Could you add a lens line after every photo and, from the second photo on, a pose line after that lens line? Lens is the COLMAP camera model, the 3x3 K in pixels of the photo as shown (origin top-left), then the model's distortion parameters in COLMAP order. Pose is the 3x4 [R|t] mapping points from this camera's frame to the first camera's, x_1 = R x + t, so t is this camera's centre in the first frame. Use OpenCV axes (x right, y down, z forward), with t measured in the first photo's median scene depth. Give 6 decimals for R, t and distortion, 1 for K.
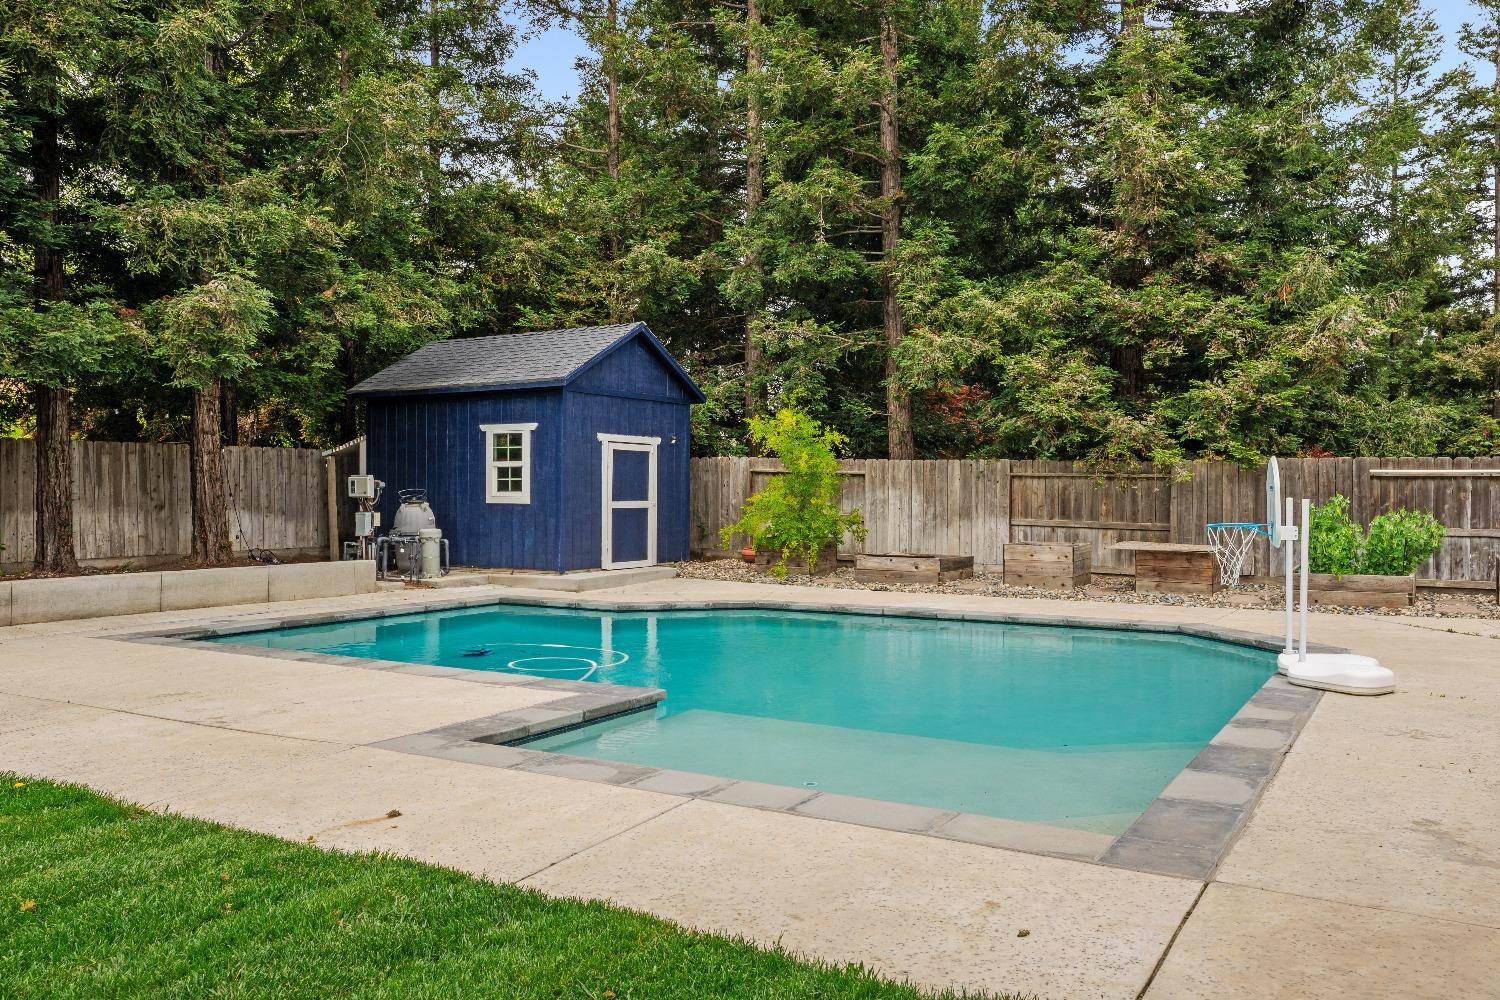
lens RADIAL K [[1192.2, 0, 750.6], [0, 1192.2, 495.6], [0, 0, 1]] dist [0.009086, 0.007539]
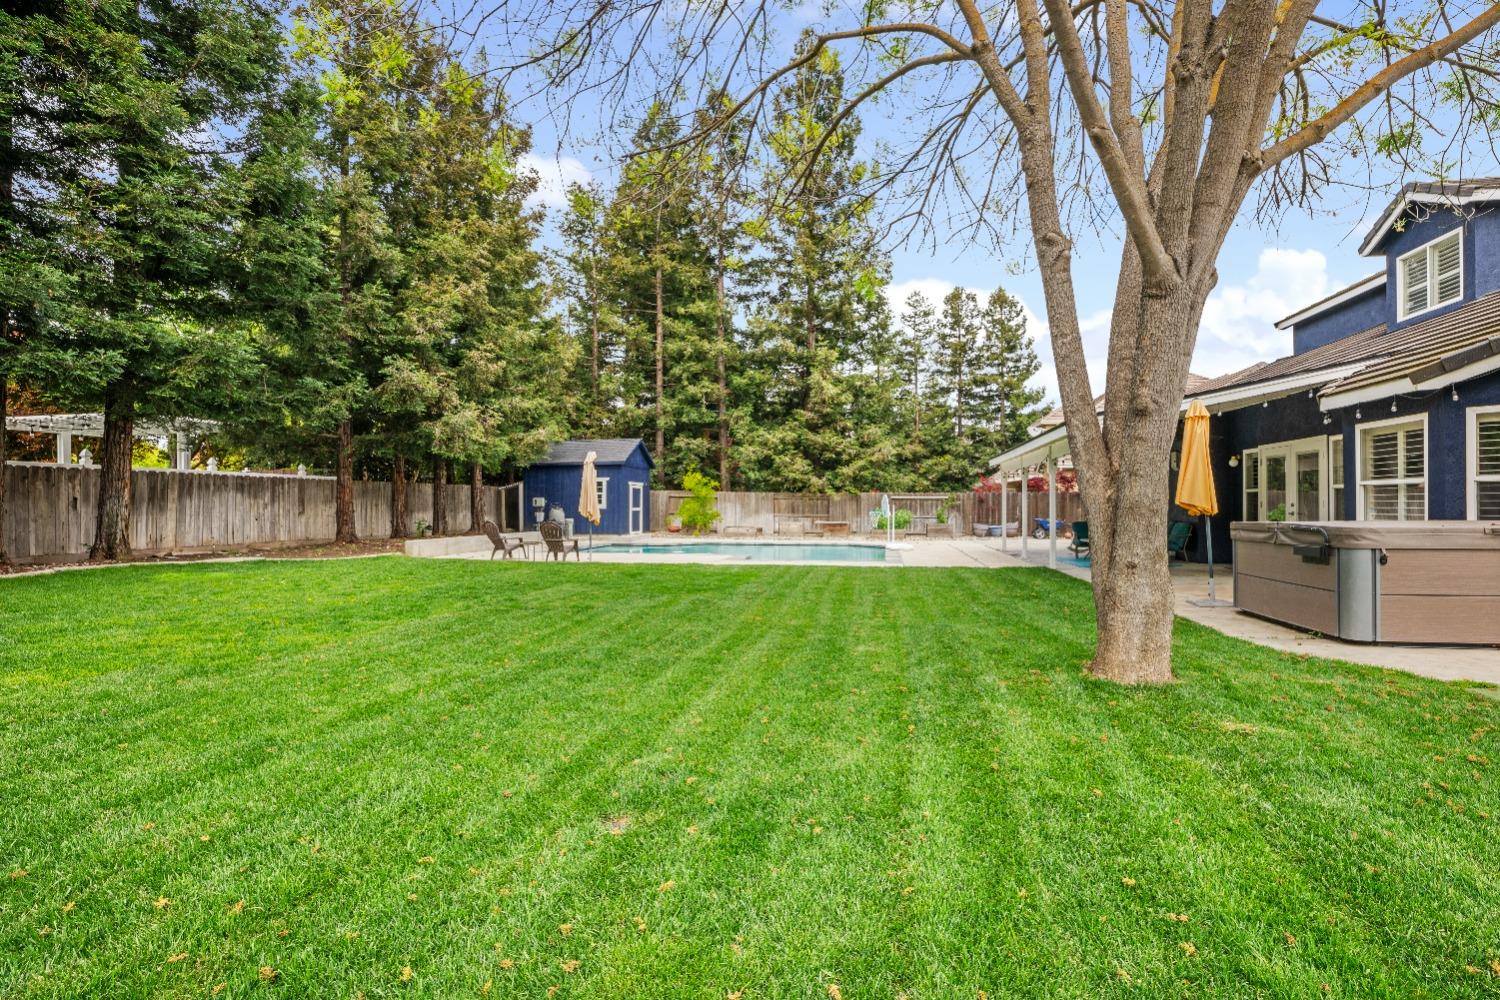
lens RADIAL K [[693.8, 0, 750.4], [0, 693.8, 501.2], [0, 0, 1]] dist [-0.000207, -0.000006]
pose [[0.943209, 0.000911, 0.332199, -0.379712], [0.001274, 0.999979, -0.006358, 0.000532], [-0.332197, 0.006420, 0.943188, -0.512415]]
